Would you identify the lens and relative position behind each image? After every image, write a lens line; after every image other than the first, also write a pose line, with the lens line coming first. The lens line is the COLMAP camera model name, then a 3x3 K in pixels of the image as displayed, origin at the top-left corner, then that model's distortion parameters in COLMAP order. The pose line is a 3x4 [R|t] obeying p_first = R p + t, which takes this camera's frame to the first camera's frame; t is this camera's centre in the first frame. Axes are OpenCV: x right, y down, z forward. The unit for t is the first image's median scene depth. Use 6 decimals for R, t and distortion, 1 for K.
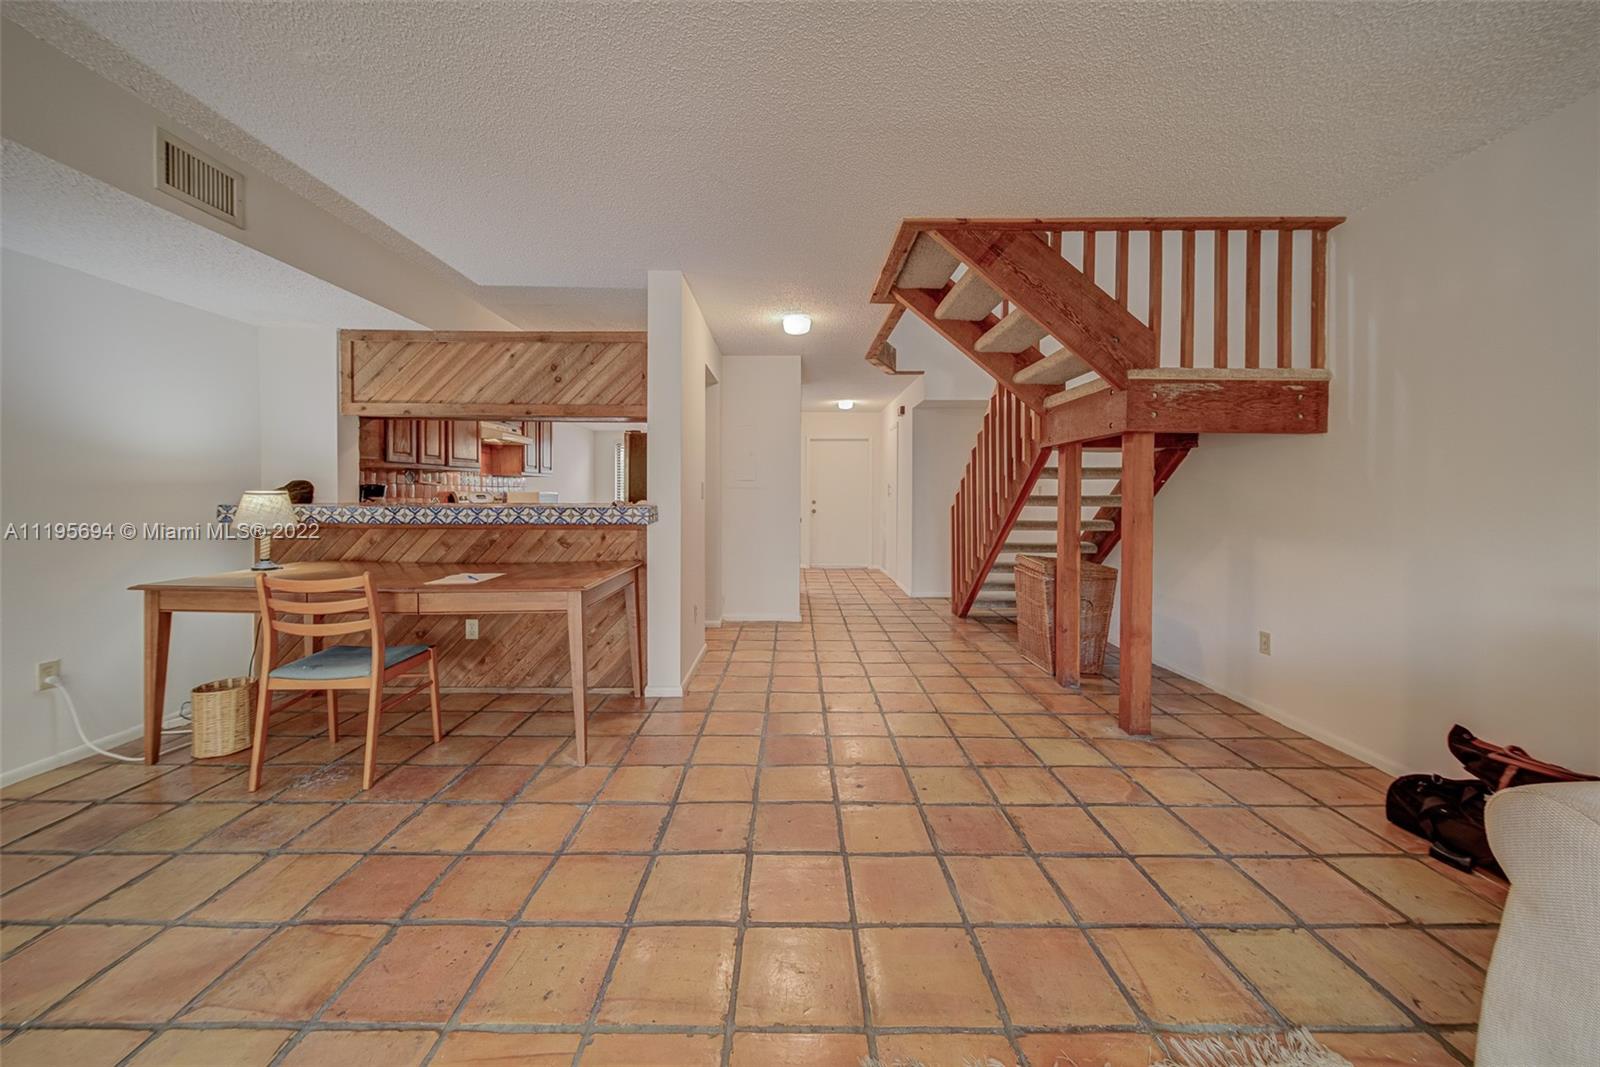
lens RADIAL K [[573.4, 0, 797.9], [0, 573.4, 501.7], [0, 0, 1]] dist [-0.000913, -0.001016]
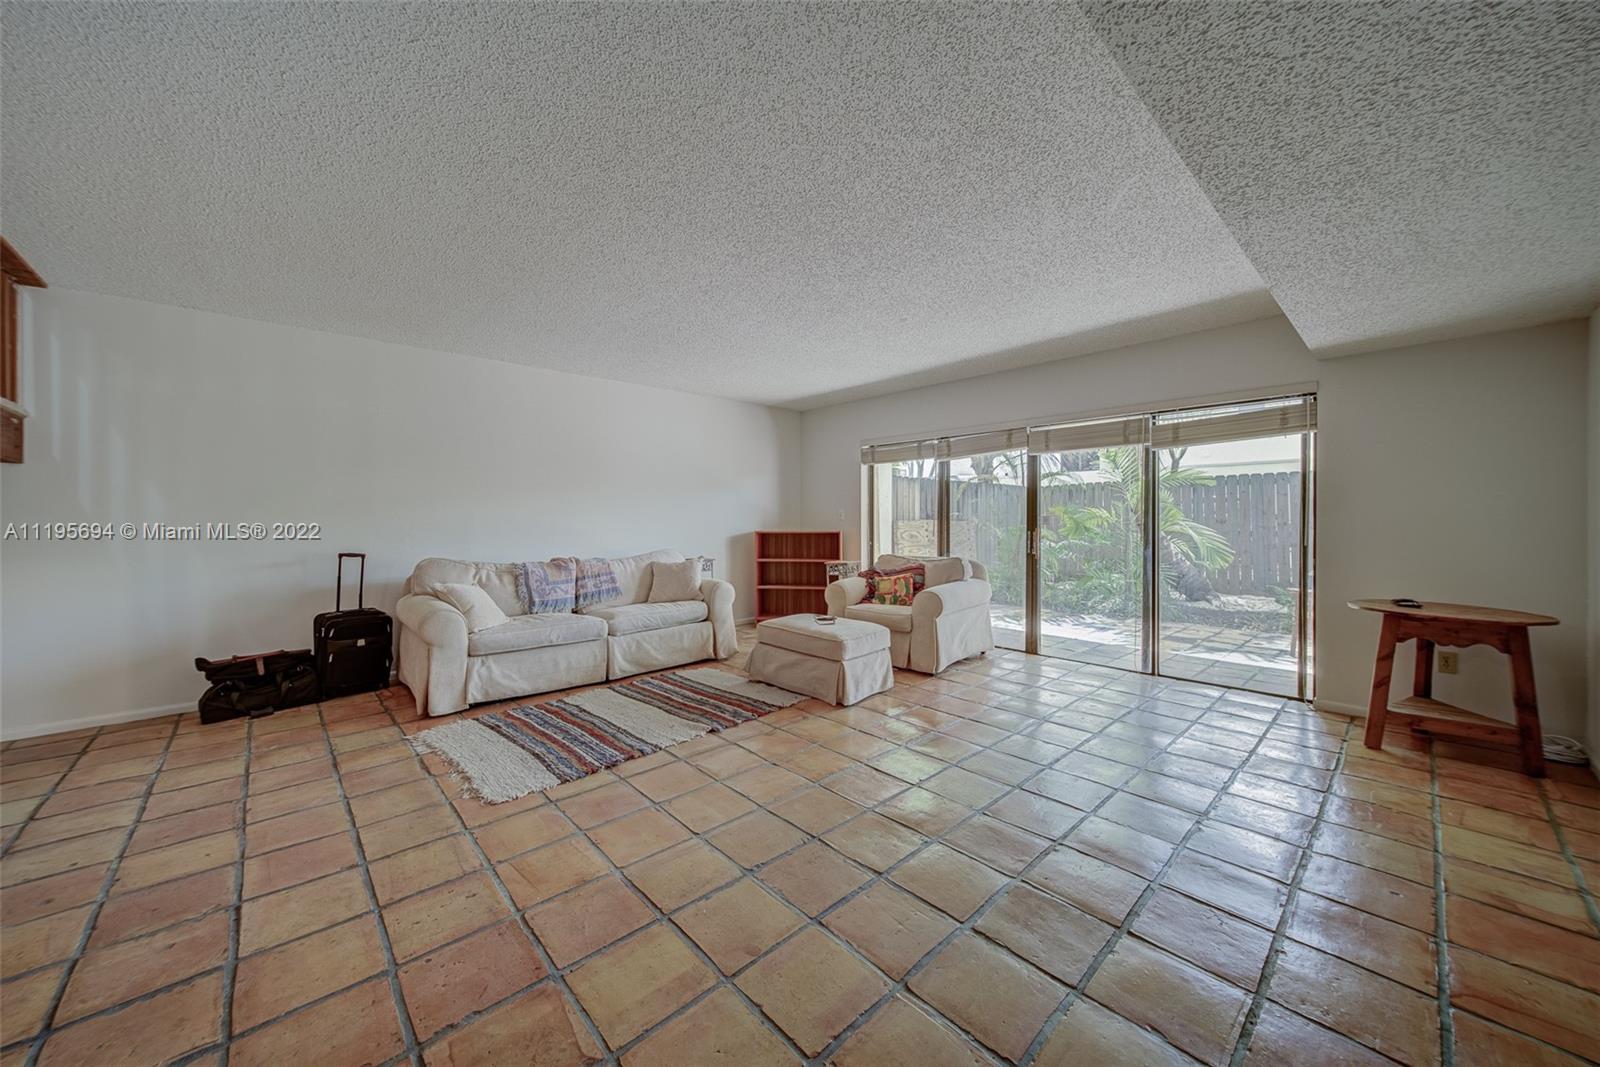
lens RADIAL K [[573.4, 0, 788.9], [0, 573.4, 524.9], [0, 0, 1]] dist [-0.000913, -0.001016]
pose [[-0.668280, -0.011084, 0.743827, -0.872324], [0.011249, 0.999624, 0.025002, -0.012029], [-0.743825, 0.025076, -0.667904, 0.603555]]
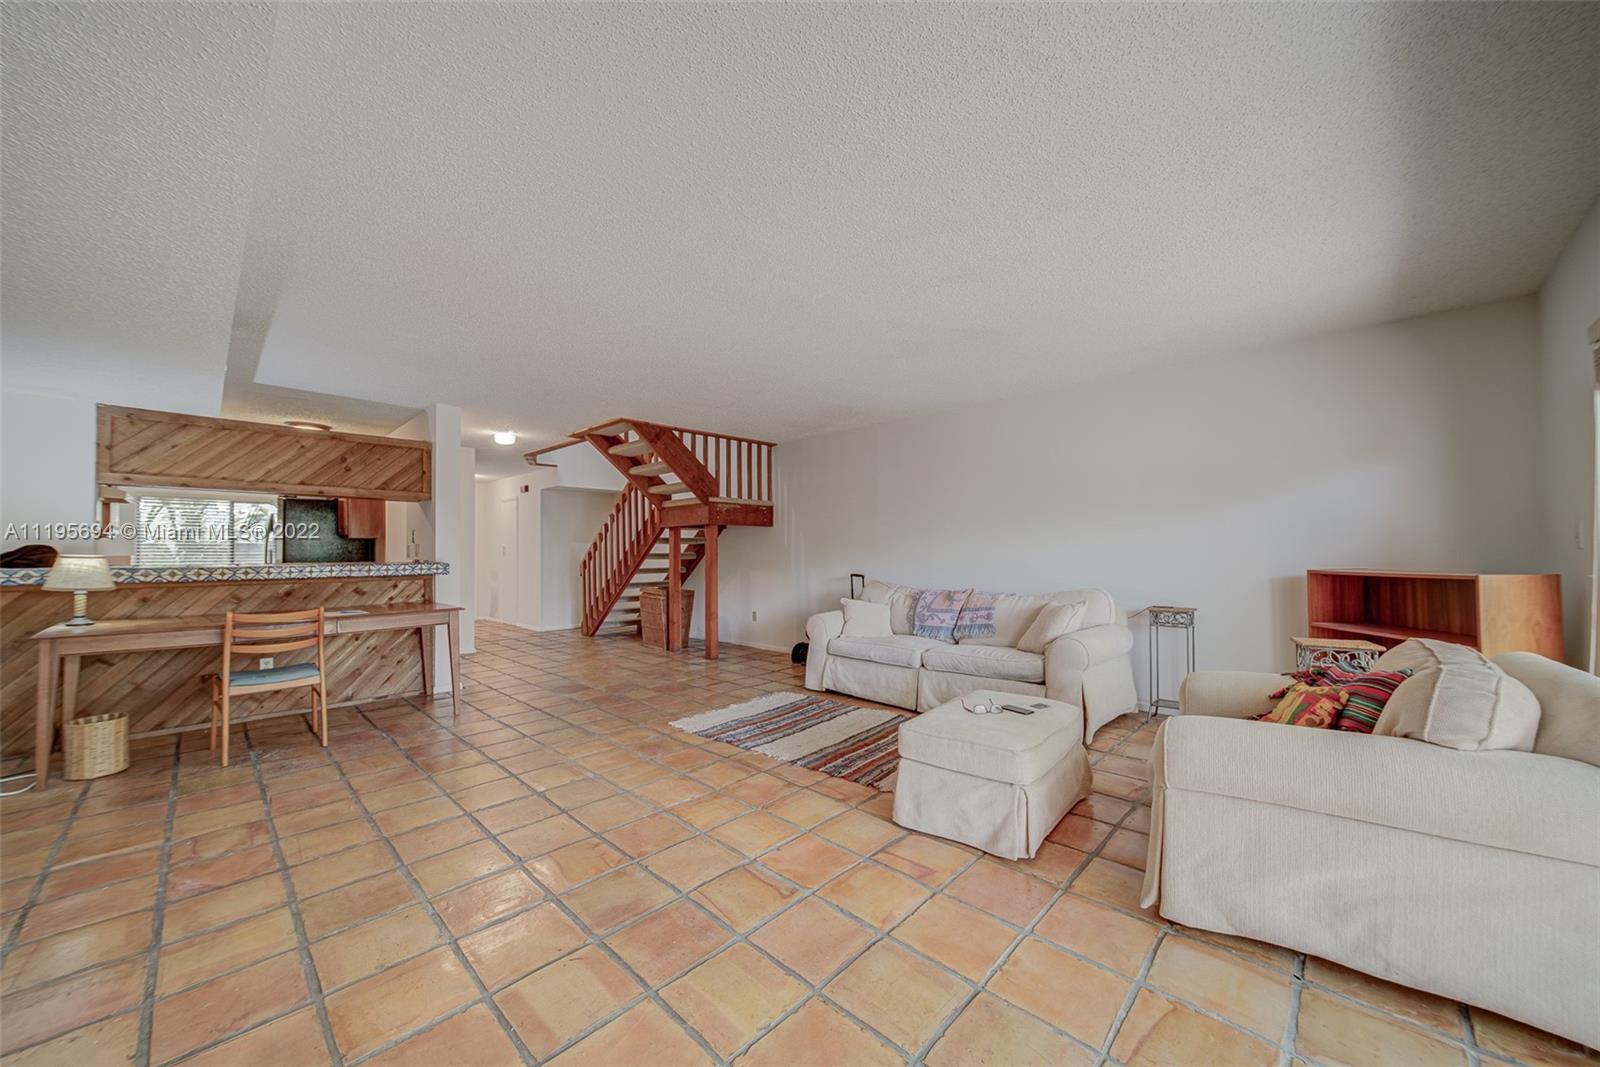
lens RADIAL K [[573.4, 0, 803.6], [0, 573.4, 537.4], [0, 0, 1]] dist [-0.000913, -0.001016]
pose [[0.689872, 0.010704, 0.723852, -0.754342], [0.020357, 0.999208, -0.034178, 0.013890], [-0.723645, 0.038314, 0.689108, -0.776792]]
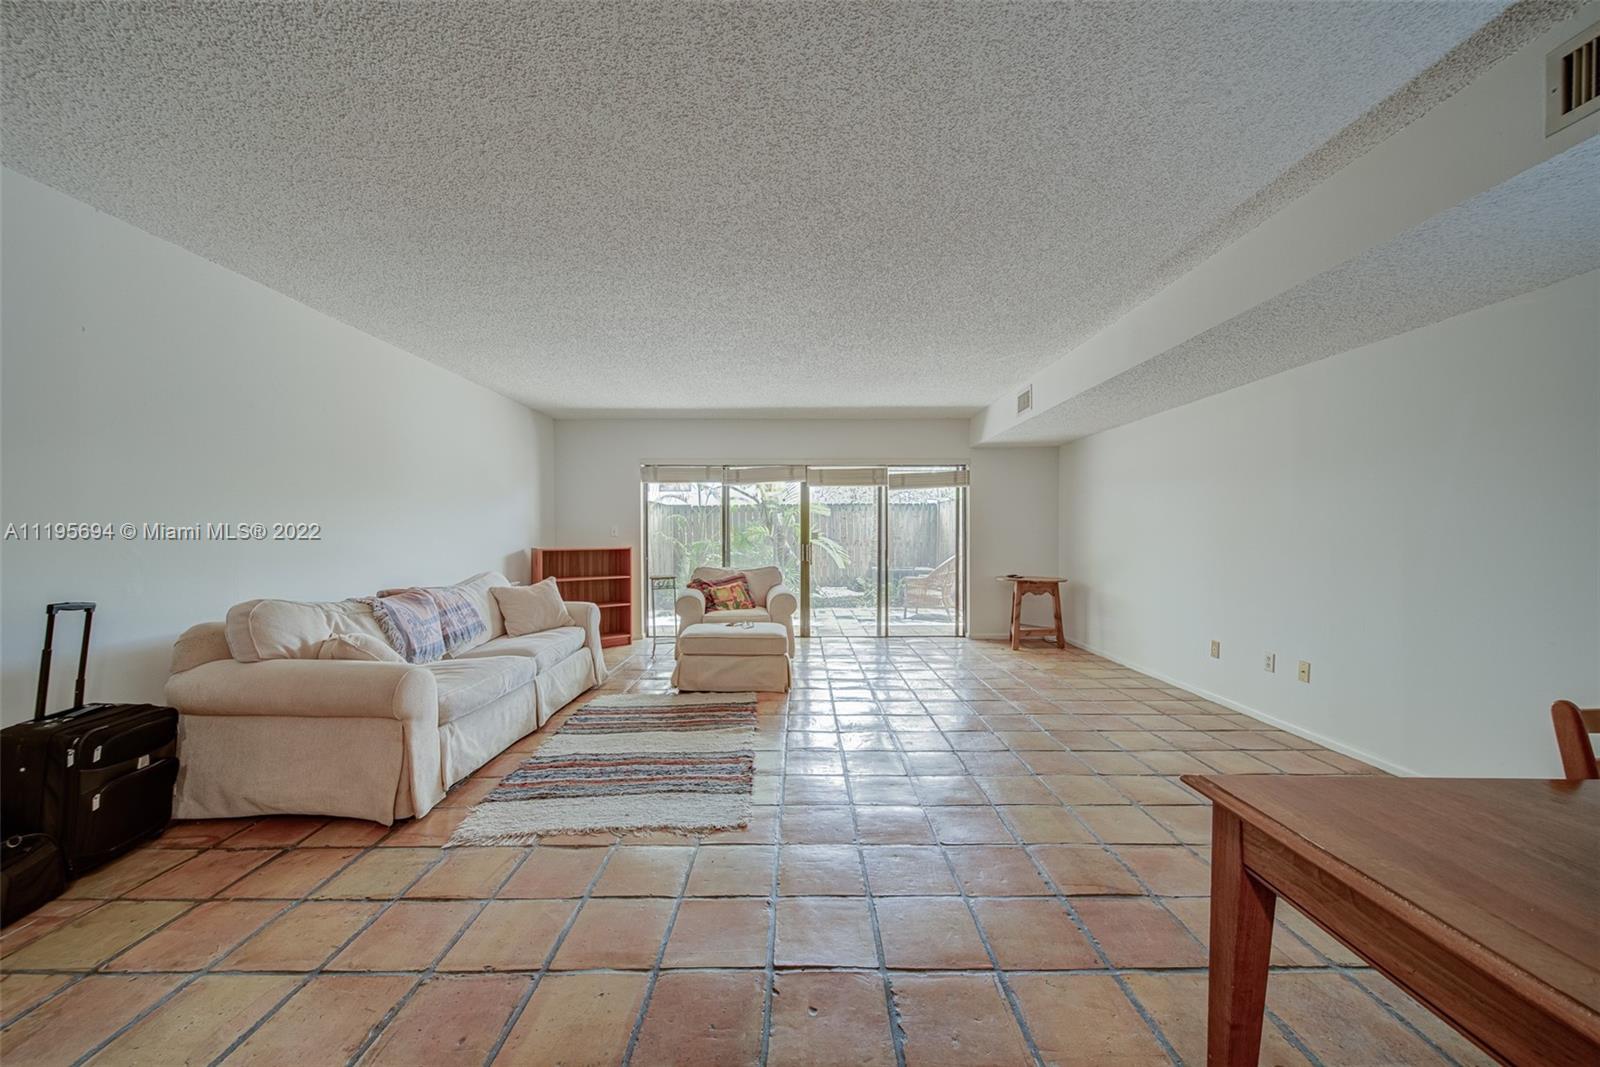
lens RADIAL K [[573.4, 0, 799.6], [0, 573.4, 538.4], [0, 0, 1]] dist [-0.000913, -0.001016]
pose [[-0.999986, -0.002431, 0.004789, -0.079842], [-0.002305, 0.999656, 0.026145, -0.023311], [-0.004851, 0.026134, -0.999647, 1.167035]]
